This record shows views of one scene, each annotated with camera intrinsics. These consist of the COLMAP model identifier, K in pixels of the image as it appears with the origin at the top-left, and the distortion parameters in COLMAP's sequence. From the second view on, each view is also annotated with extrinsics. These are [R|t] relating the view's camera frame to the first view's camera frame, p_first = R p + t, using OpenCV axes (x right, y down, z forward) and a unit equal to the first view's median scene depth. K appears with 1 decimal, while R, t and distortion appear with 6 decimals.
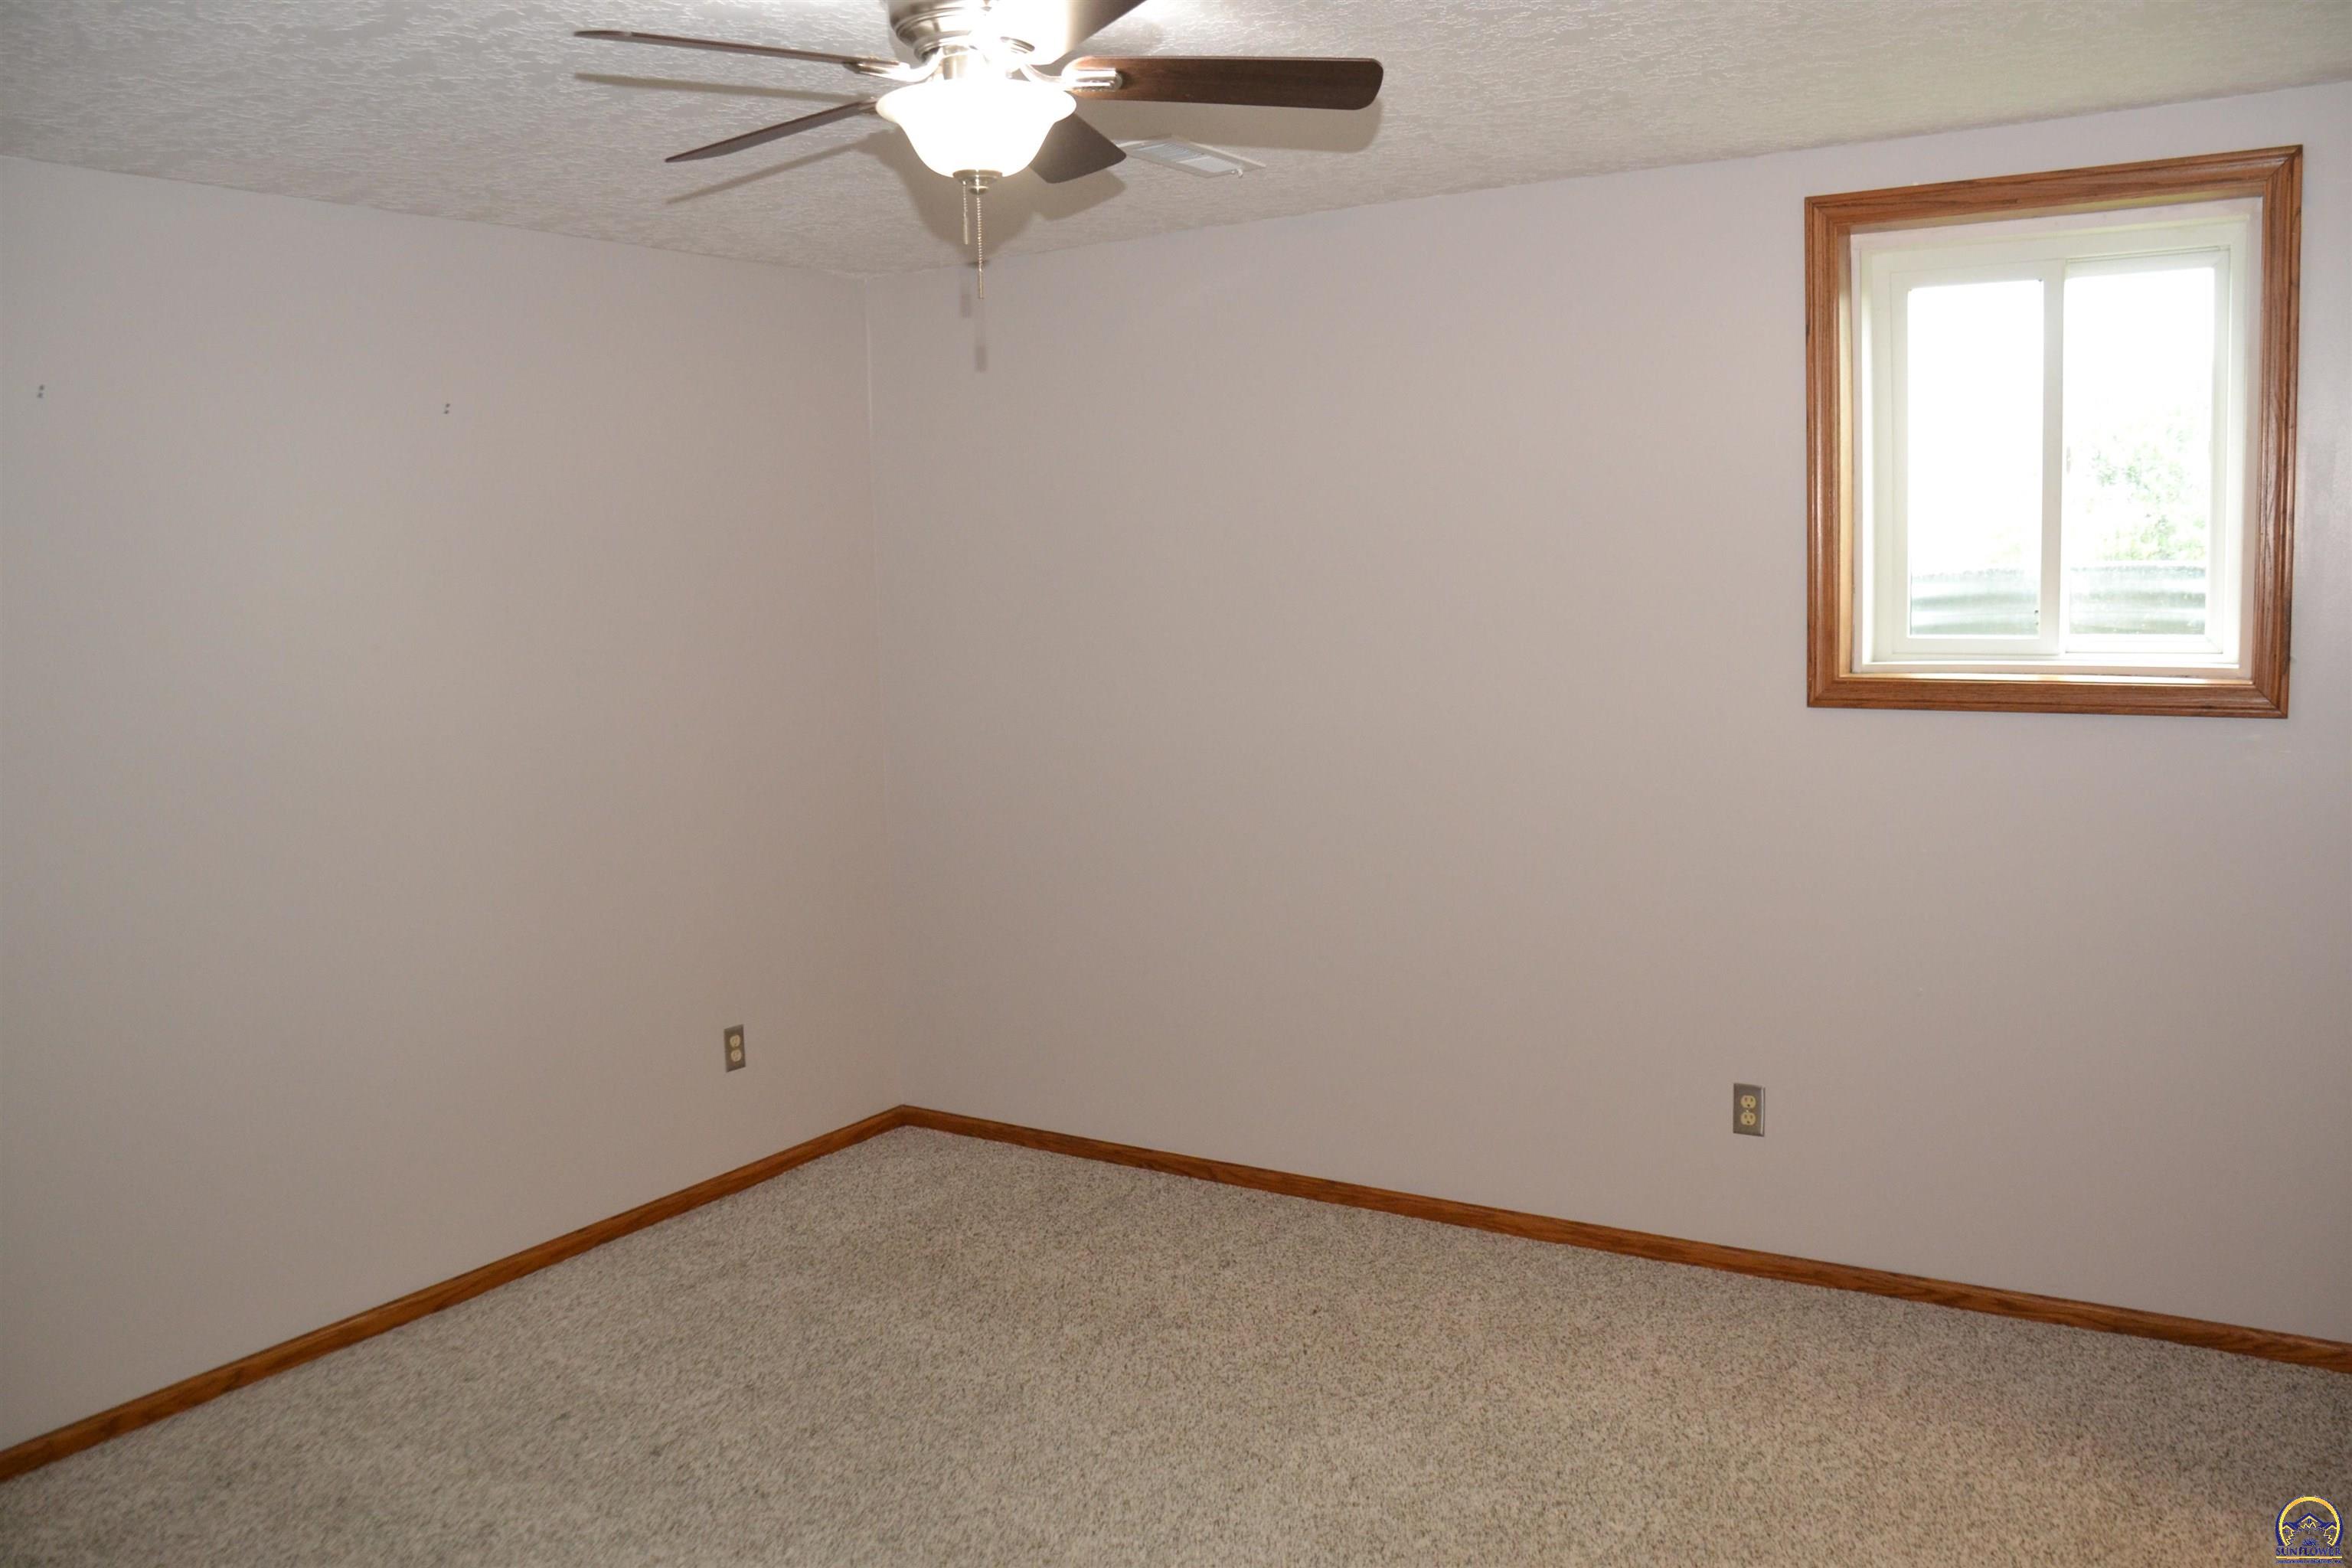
lens RADIAL K [[1872.0, 0, 1171.8], [0, 1872.0, 781.5], [0, 0, 1]] dist [-0.165835, 0.111084]
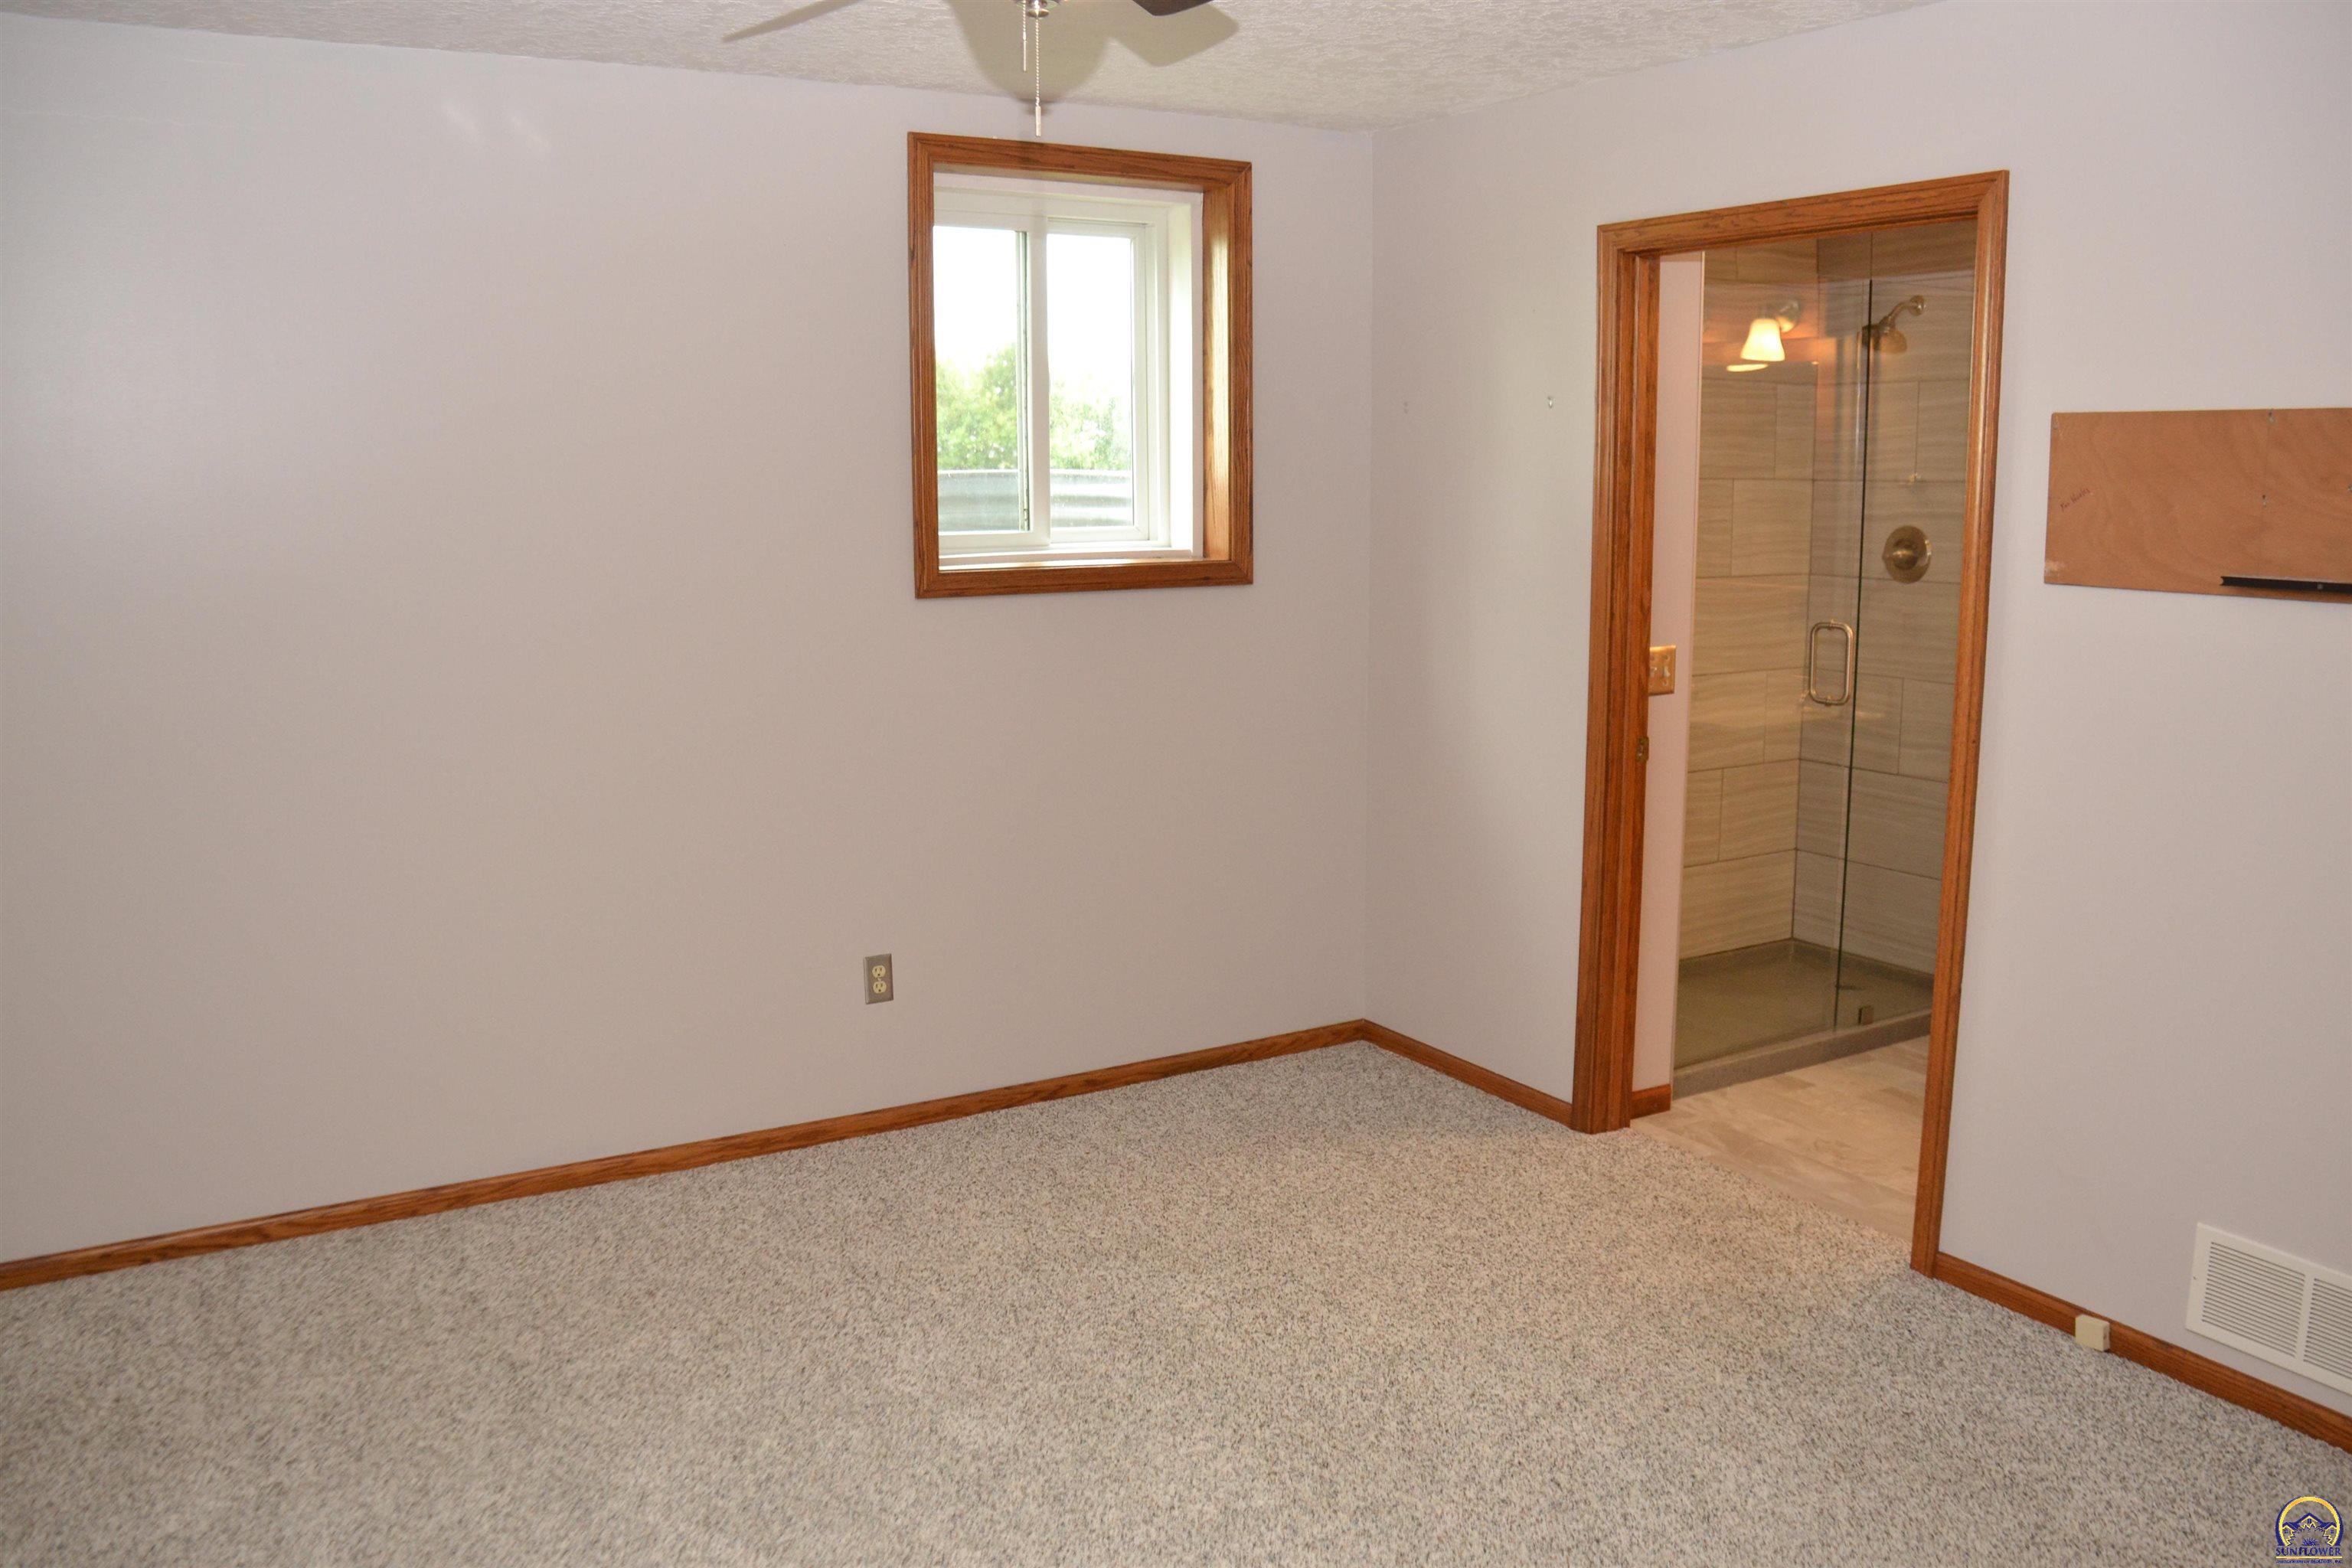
lens RADIAL K [[1872.0, 0, 1169.3], [0, 1872.0, 784.6], [0, 0, 1]] dist [-0.165835, 0.111084]
pose [[0.441703, -0.123509, 0.888619, -0.600196], [0.098044, 0.991192, 0.089031, -0.014946], [-0.891788, 0.047798, 0.449922, 0.375843]]
